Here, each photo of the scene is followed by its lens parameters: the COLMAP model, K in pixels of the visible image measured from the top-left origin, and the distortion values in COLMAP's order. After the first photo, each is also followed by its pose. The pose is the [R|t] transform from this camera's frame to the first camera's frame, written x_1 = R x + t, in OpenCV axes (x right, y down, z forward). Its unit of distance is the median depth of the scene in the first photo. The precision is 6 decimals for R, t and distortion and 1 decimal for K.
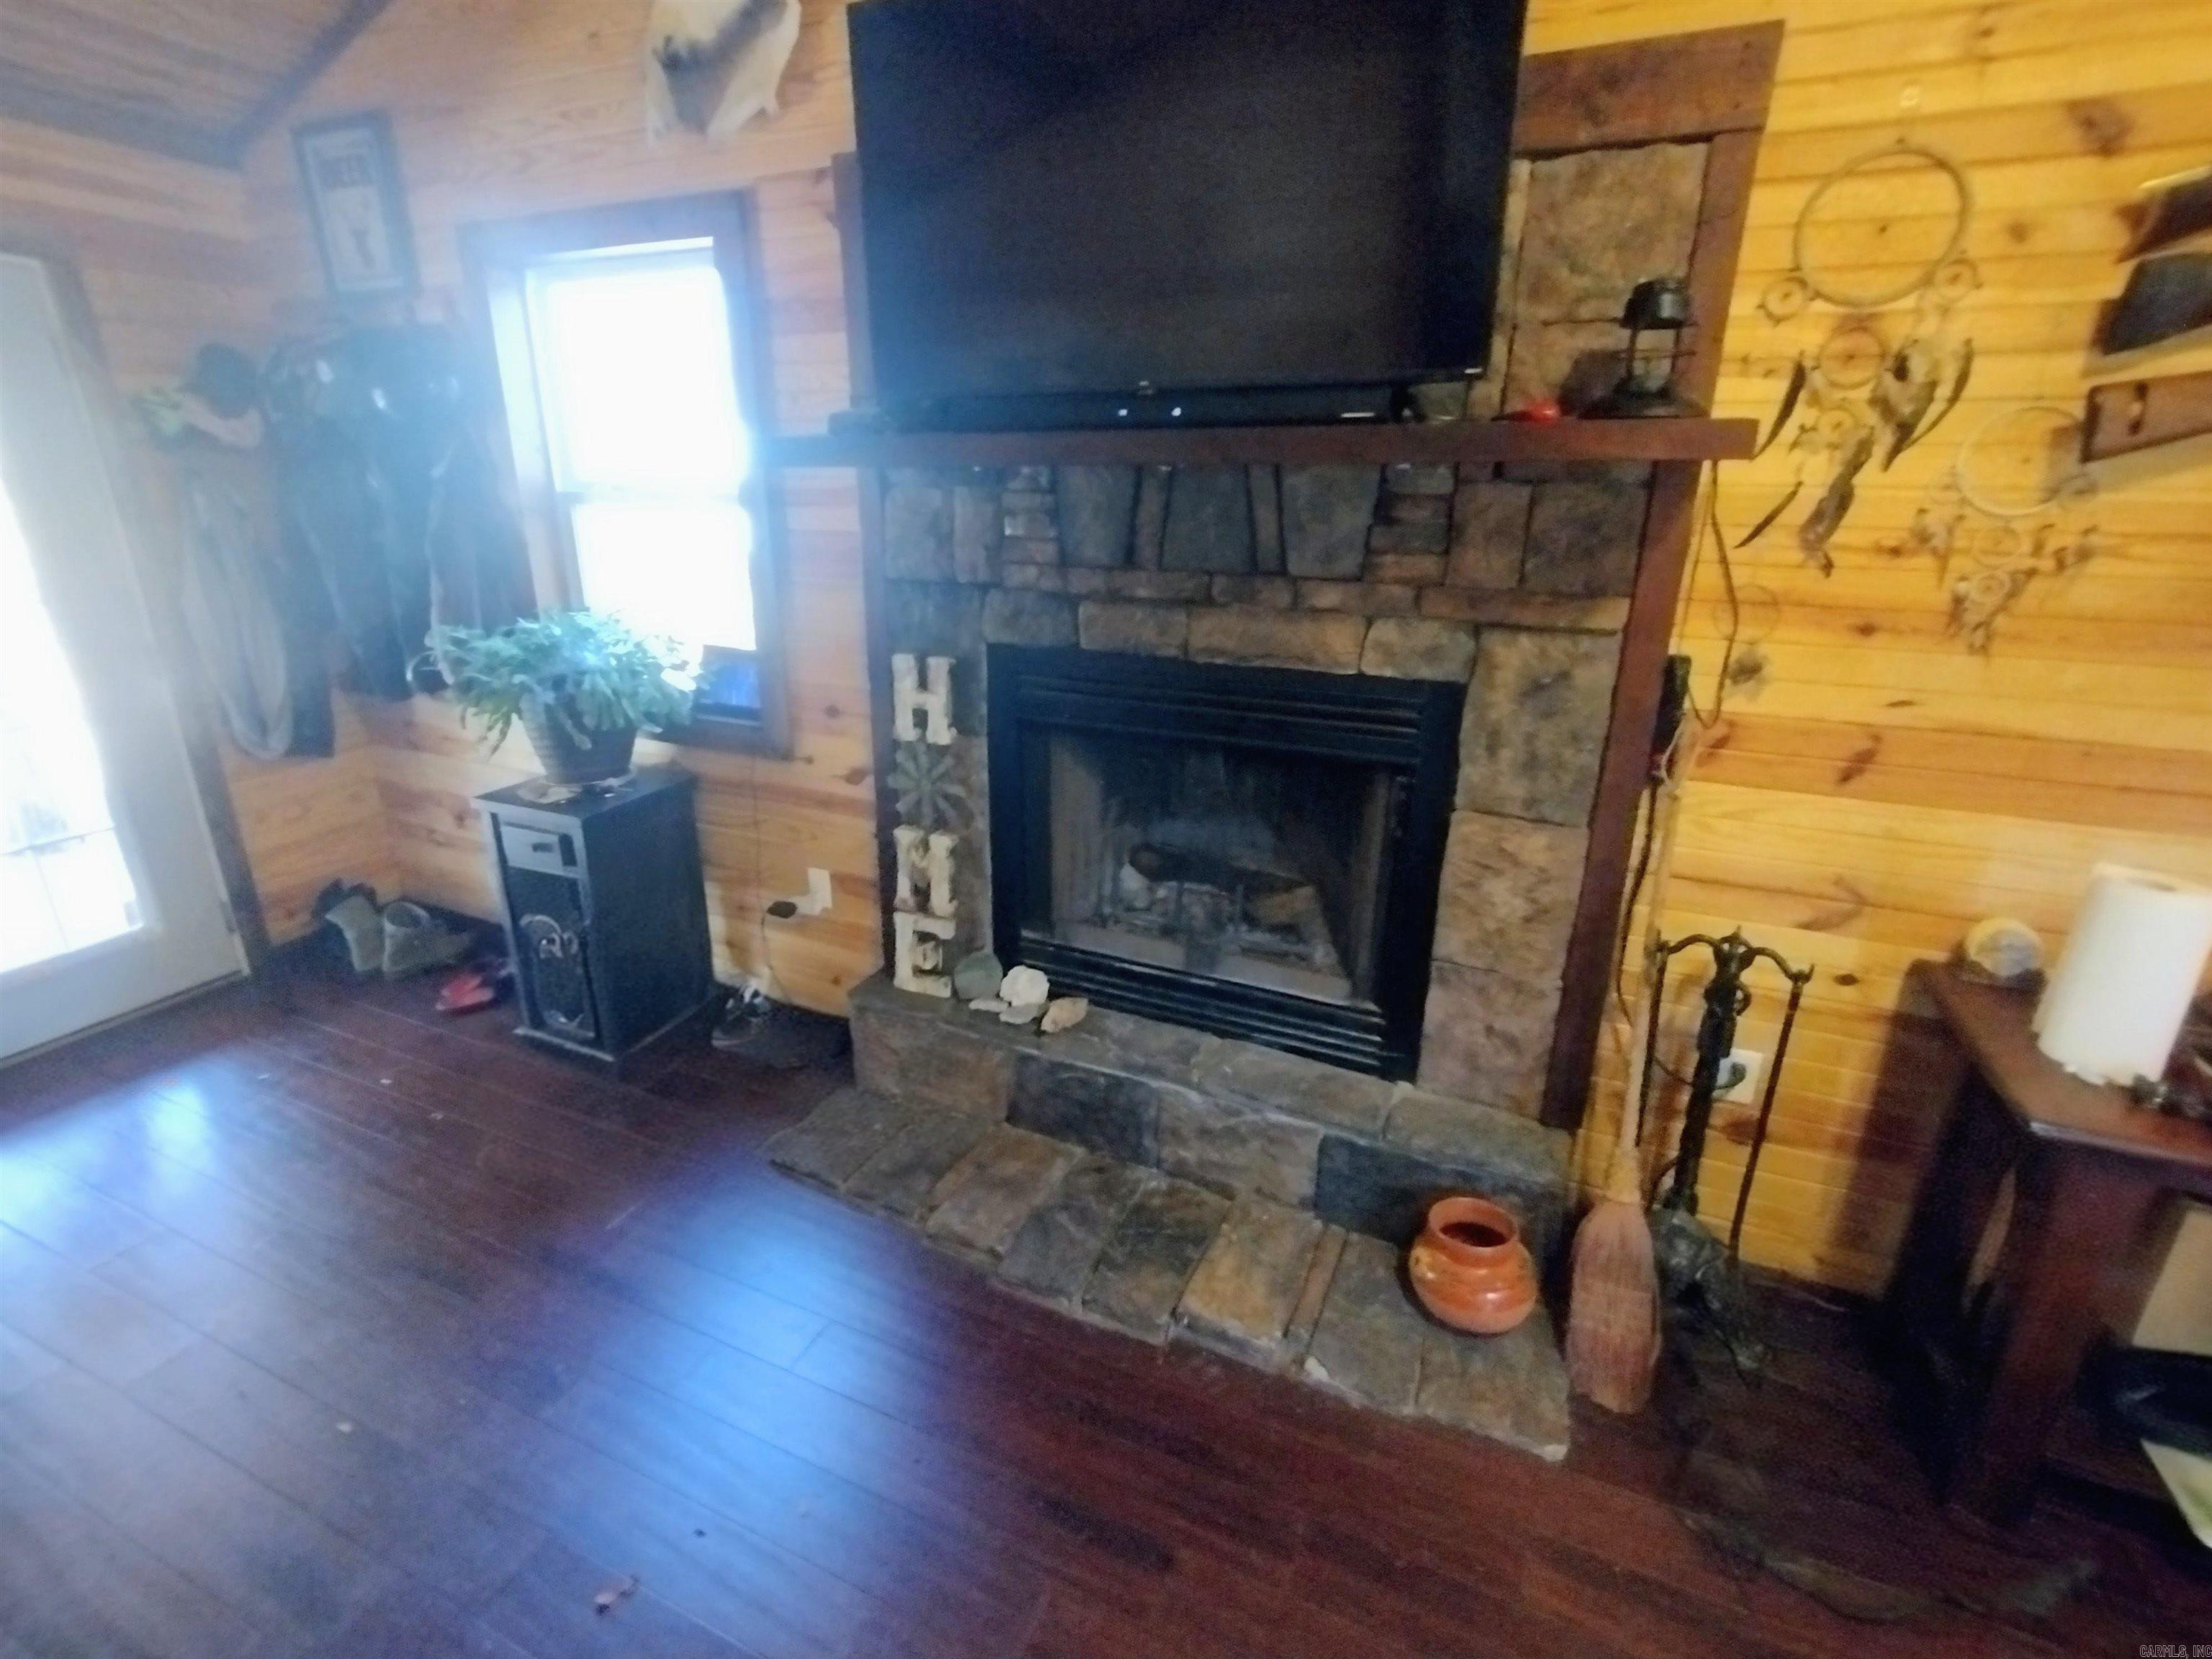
lens RADIAL K [[1069.6, 0, 1099.1], [0, 1069.6, 820.7], [0, 0, 1]] dist [-0.009416, 0.008650]
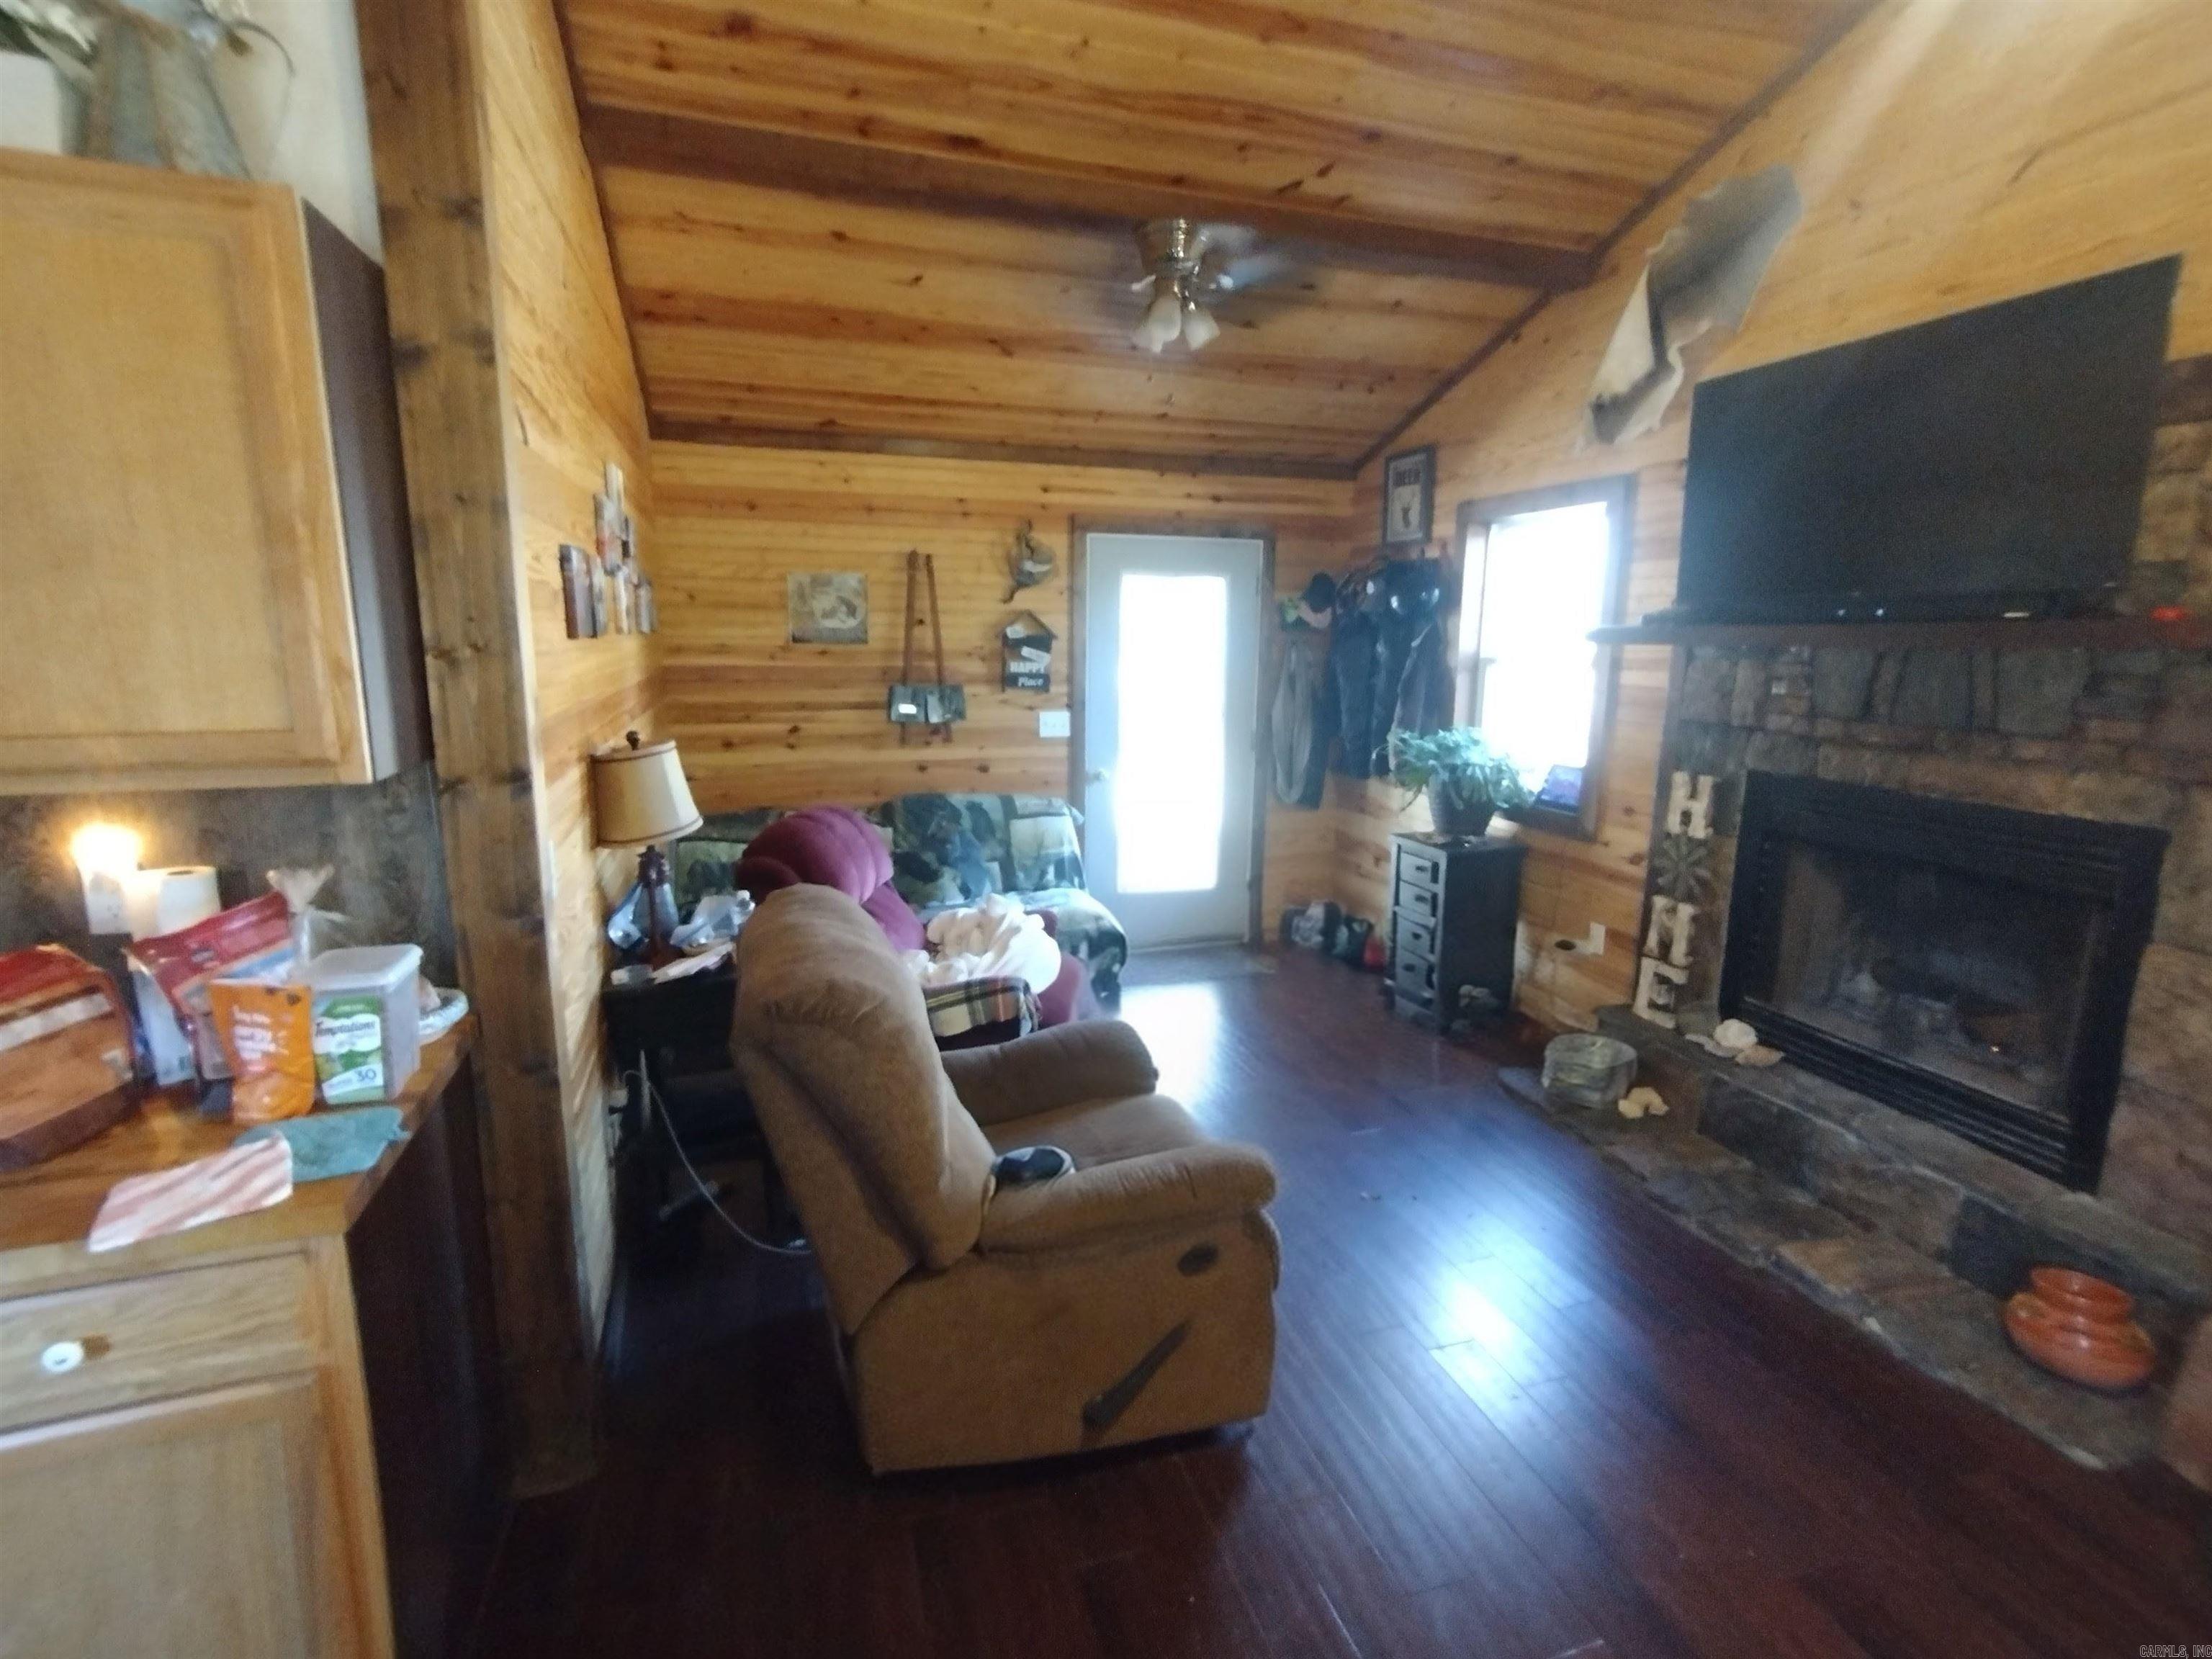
lens RADIAL K [[1069.6, 0, 1099.1], [0, 1069.6, 820.7], [0, 0, 1]] dist [-0.009416, 0.008650]
pose [[0.686944, 0.133312, -0.714378, 0.304433], [-0.241530, 0.969030, -0.051422, 0.165259], [0.685398, 0.207868, 0.697868, -0.502776]]
